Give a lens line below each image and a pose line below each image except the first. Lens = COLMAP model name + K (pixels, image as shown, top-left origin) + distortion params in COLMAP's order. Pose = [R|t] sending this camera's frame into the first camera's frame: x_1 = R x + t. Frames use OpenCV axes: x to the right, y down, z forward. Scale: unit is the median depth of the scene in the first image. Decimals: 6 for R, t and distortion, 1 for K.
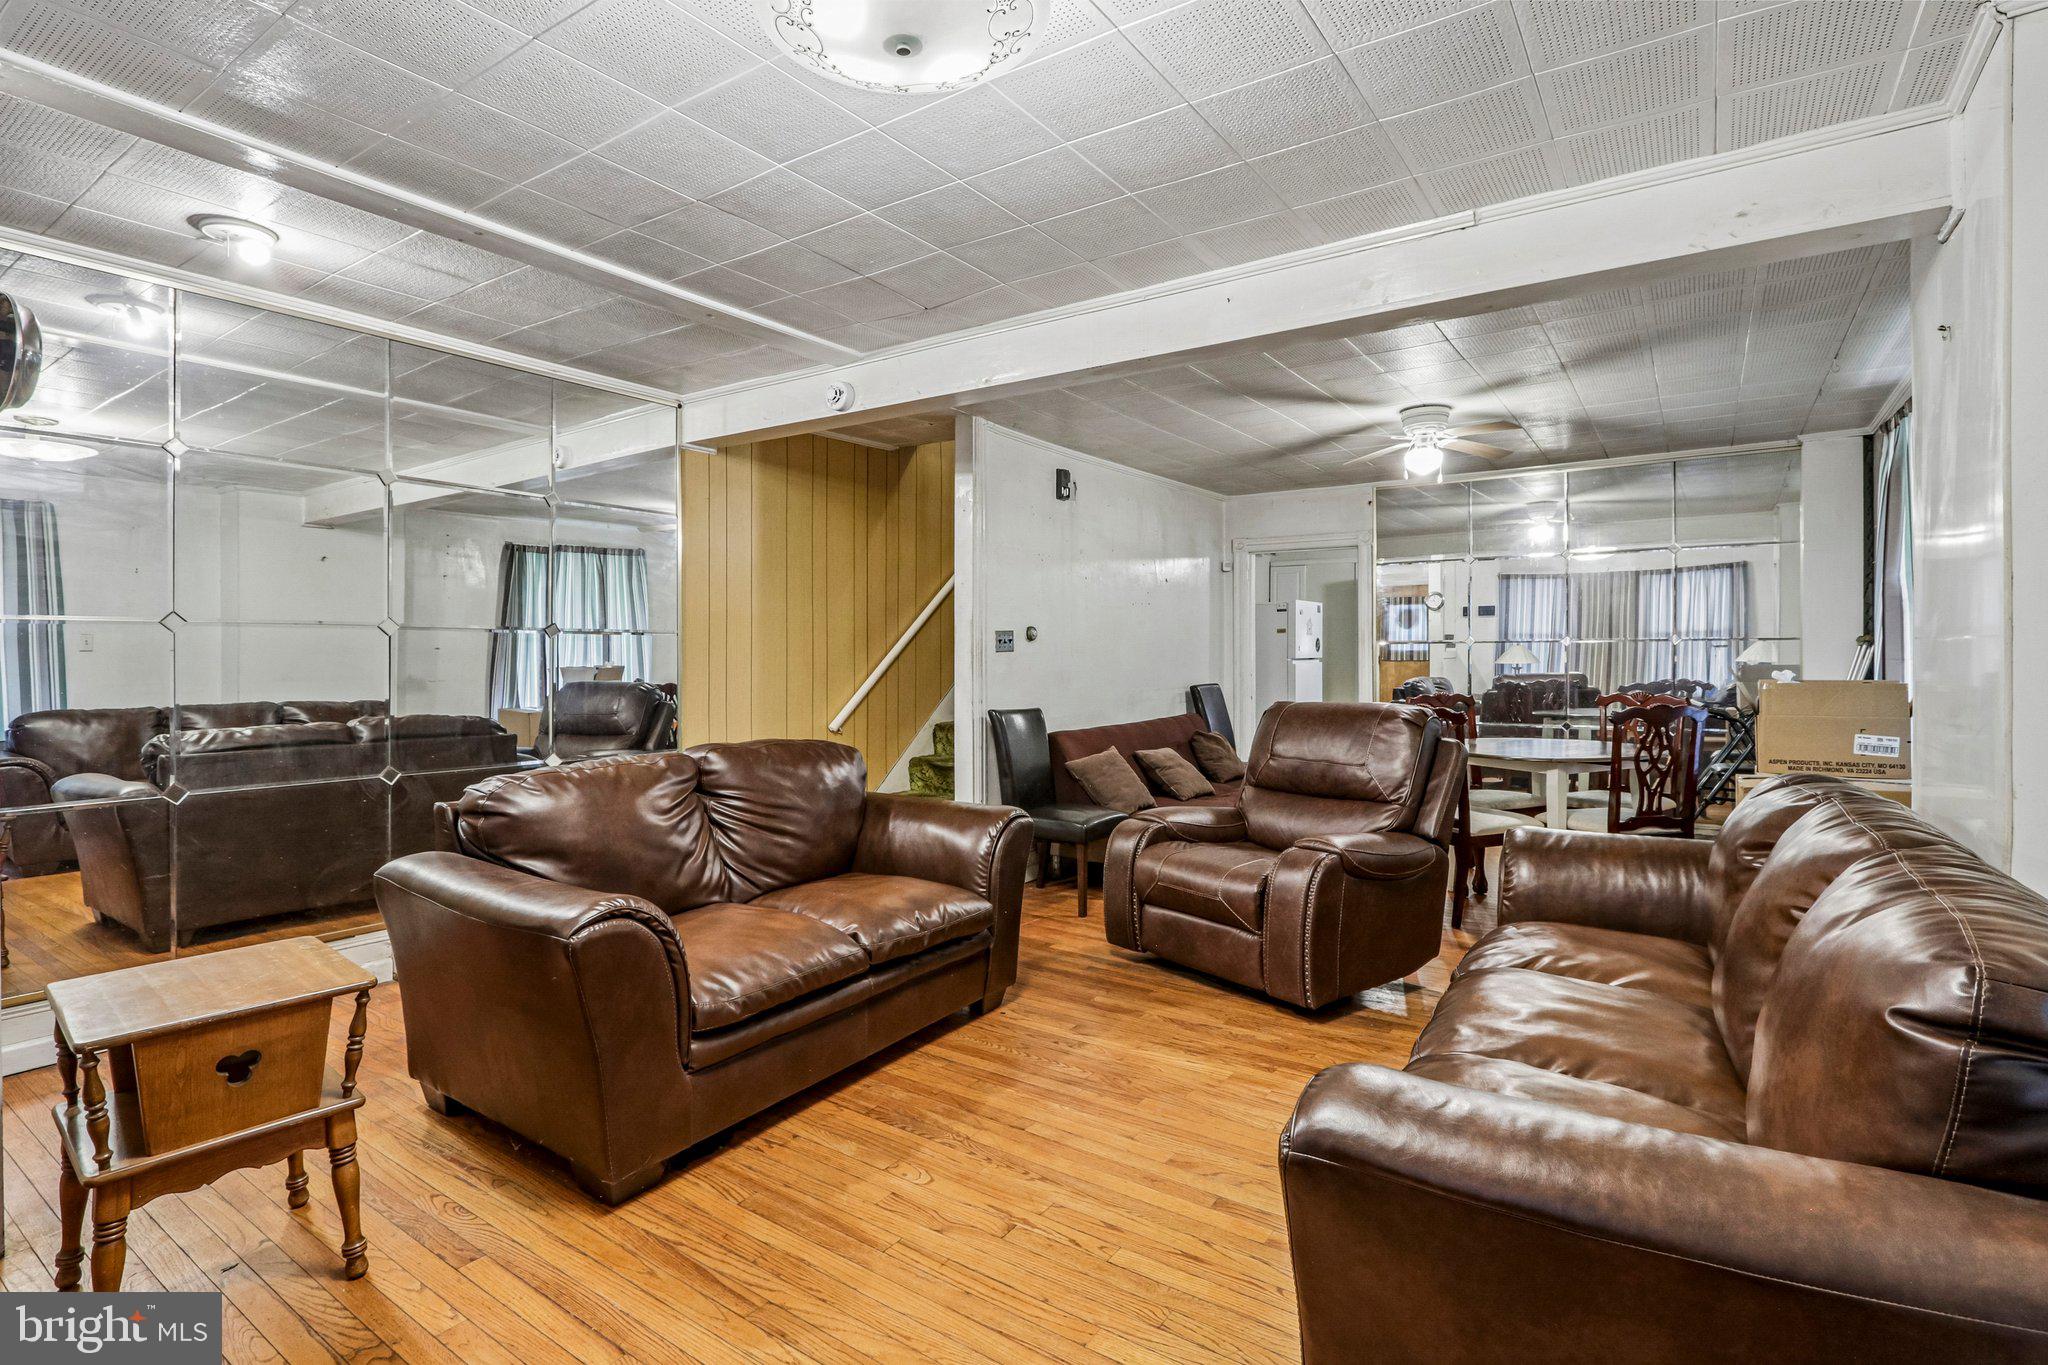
lens RADIAL K [[957.6, 0, 1008.7], [0, 957.6, 665.3], [0, 0, 1]] dist [-0.008889, 0.000425]
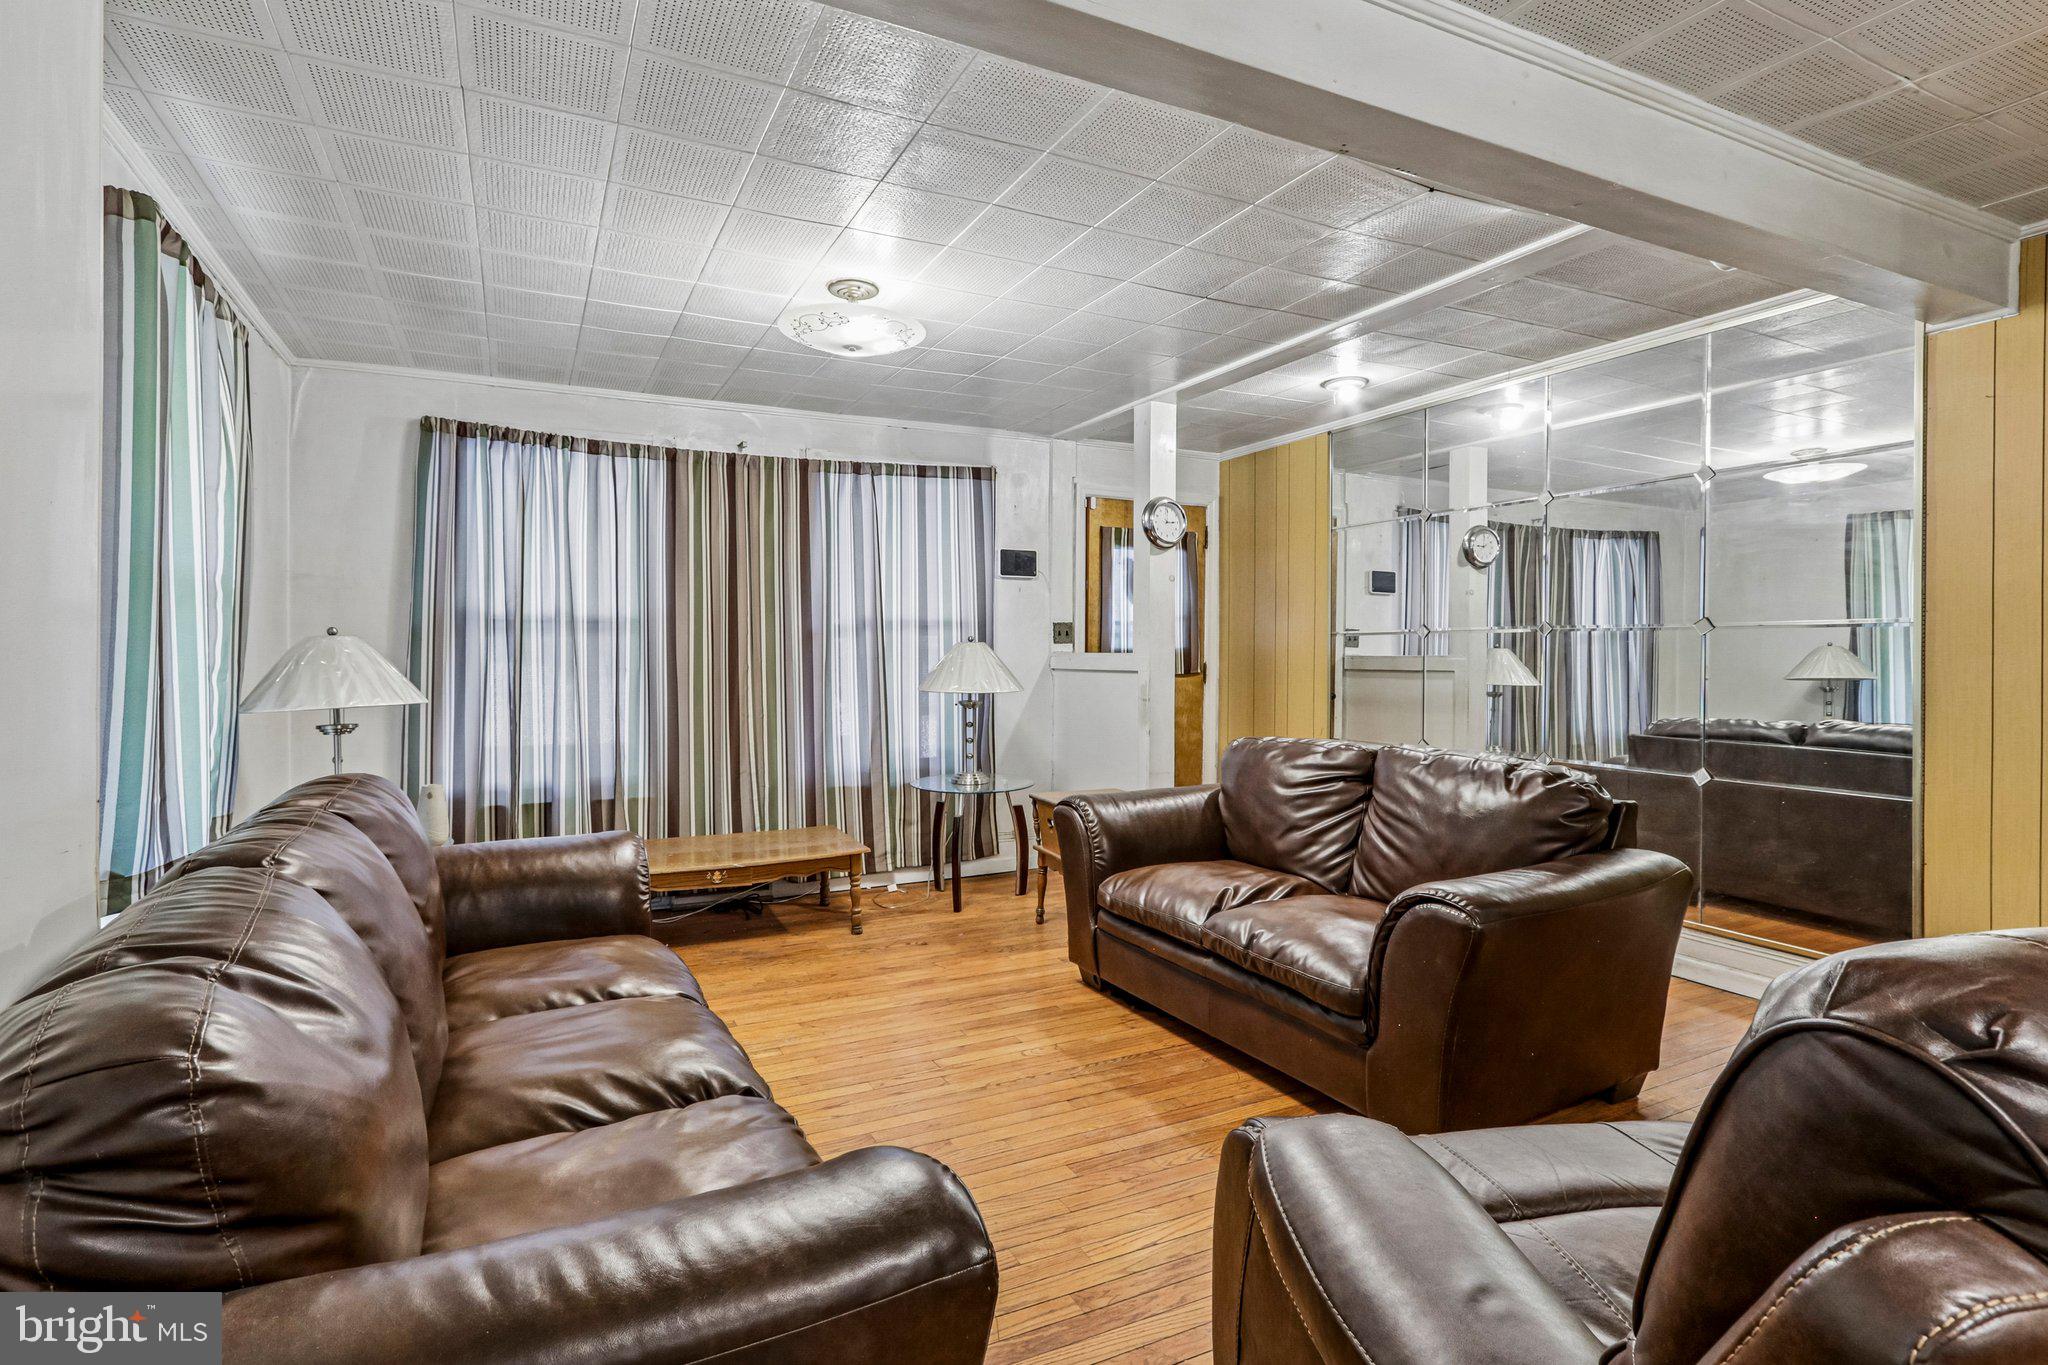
lens RADIAL K [[1096.0, 0, 1086.8], [0, 1096.0, 654.1], [0, 0, 1]] dist [-0.002010, -0.001384]
pose [[-0.446838, 0.008125, -0.894578, 1.015586], [-0.006237, 0.999906, 0.012197, -0.026081], [0.894593, 0.011030, -0.446746, 1.445835]]
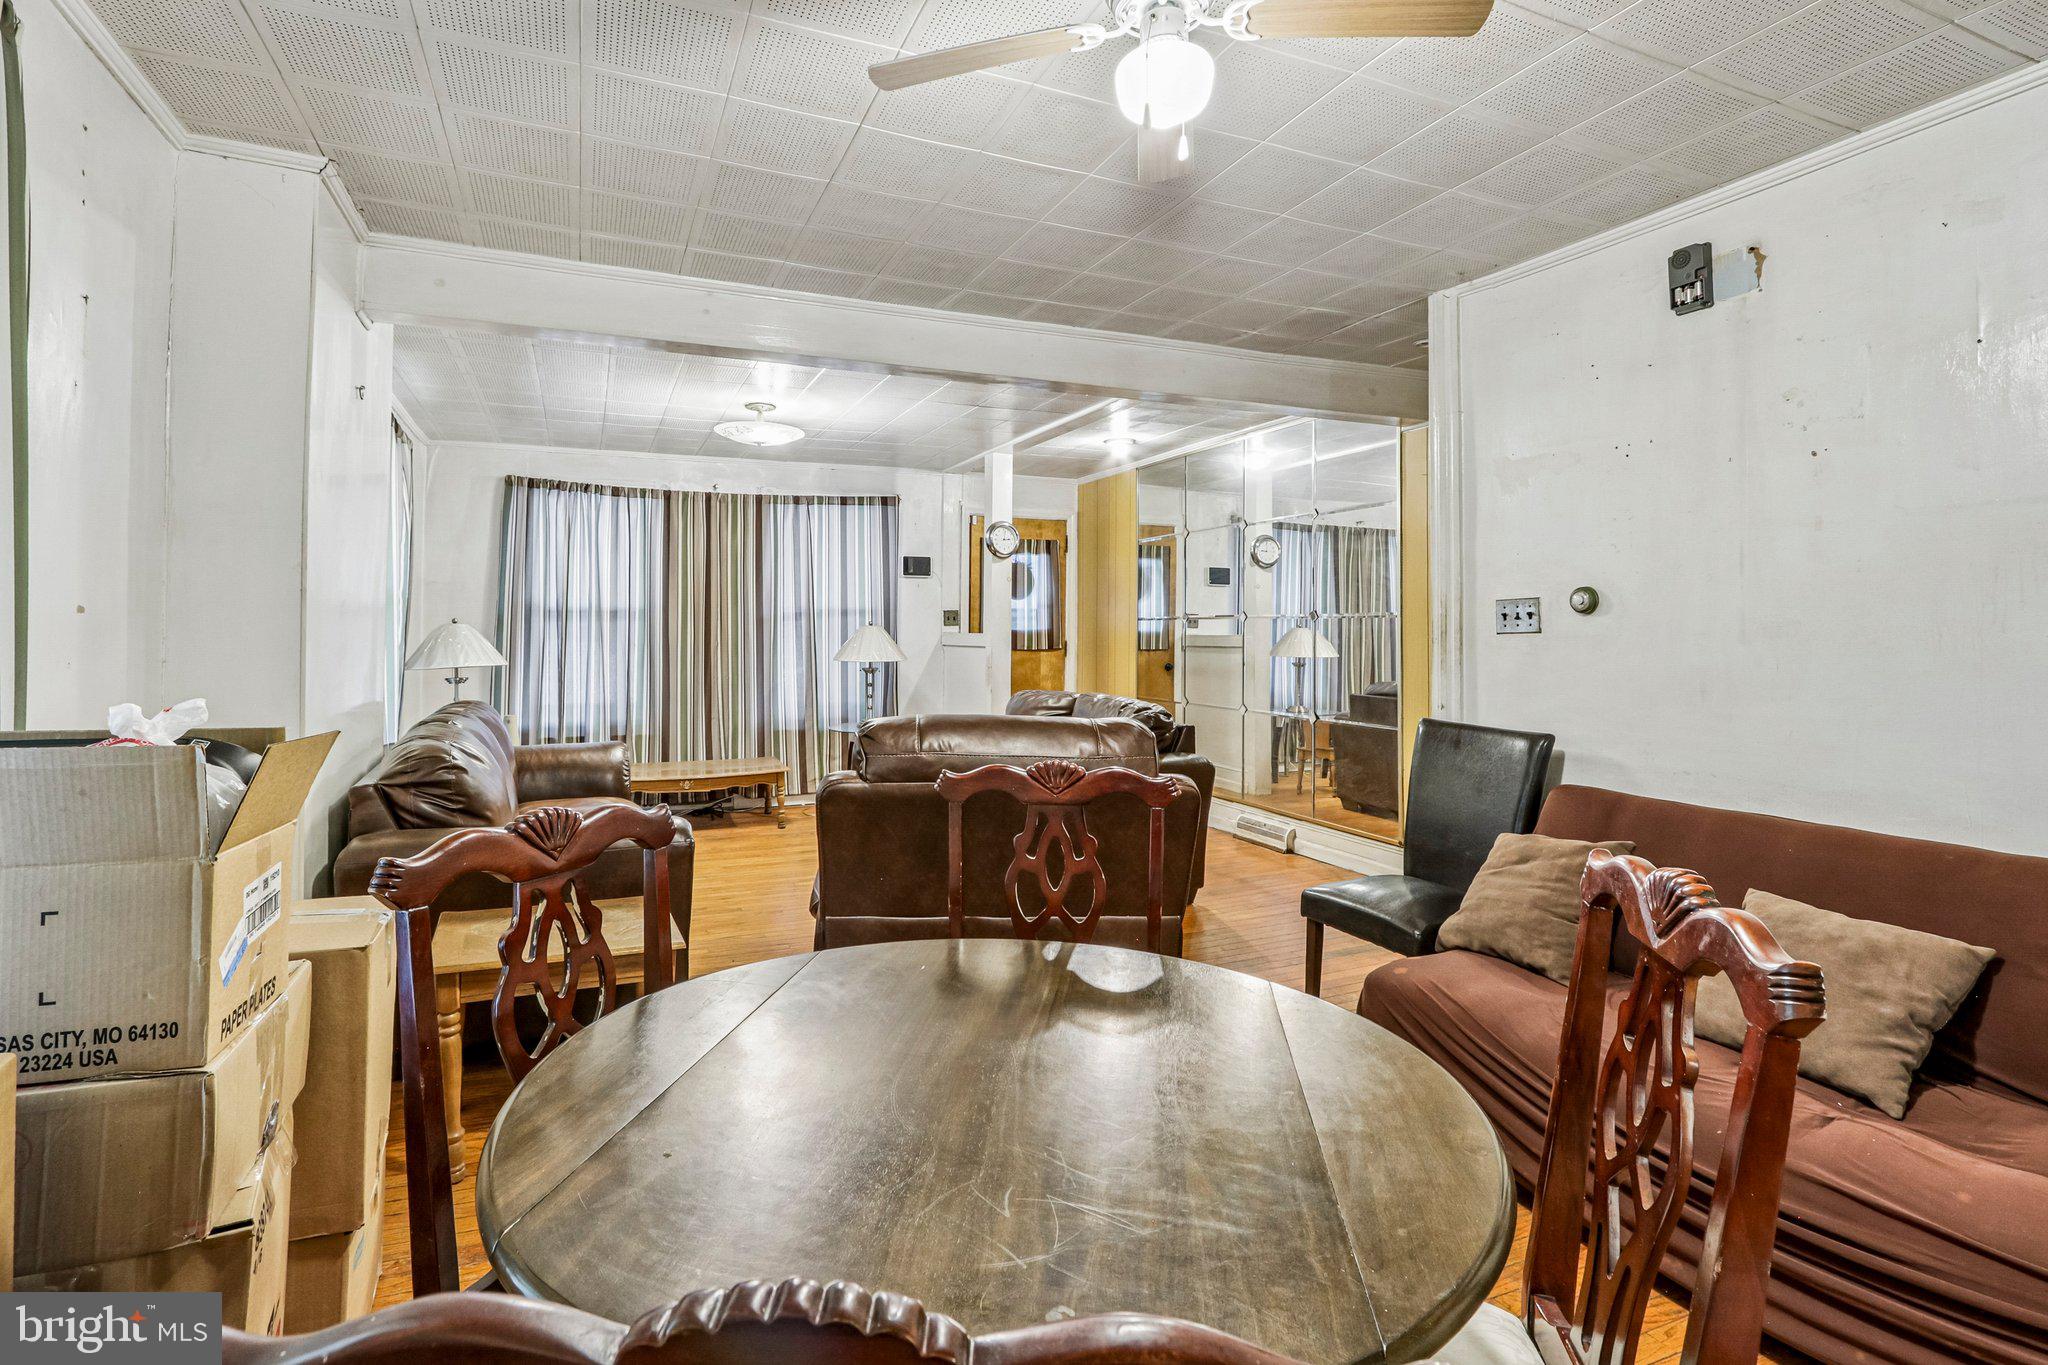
lens RADIAL K [[957.6, 0, 916.4], [0, 957.6, 594.5], [0, 0, 1]] dist [-0.008889, 0.000425]
pose [[-0.562098, -0.024895, -0.826696, 1.301529], [-0.004781, 0.999628, -0.026852, -0.037244], [0.827057, -0.011141, -0.562008, 1.875766]]
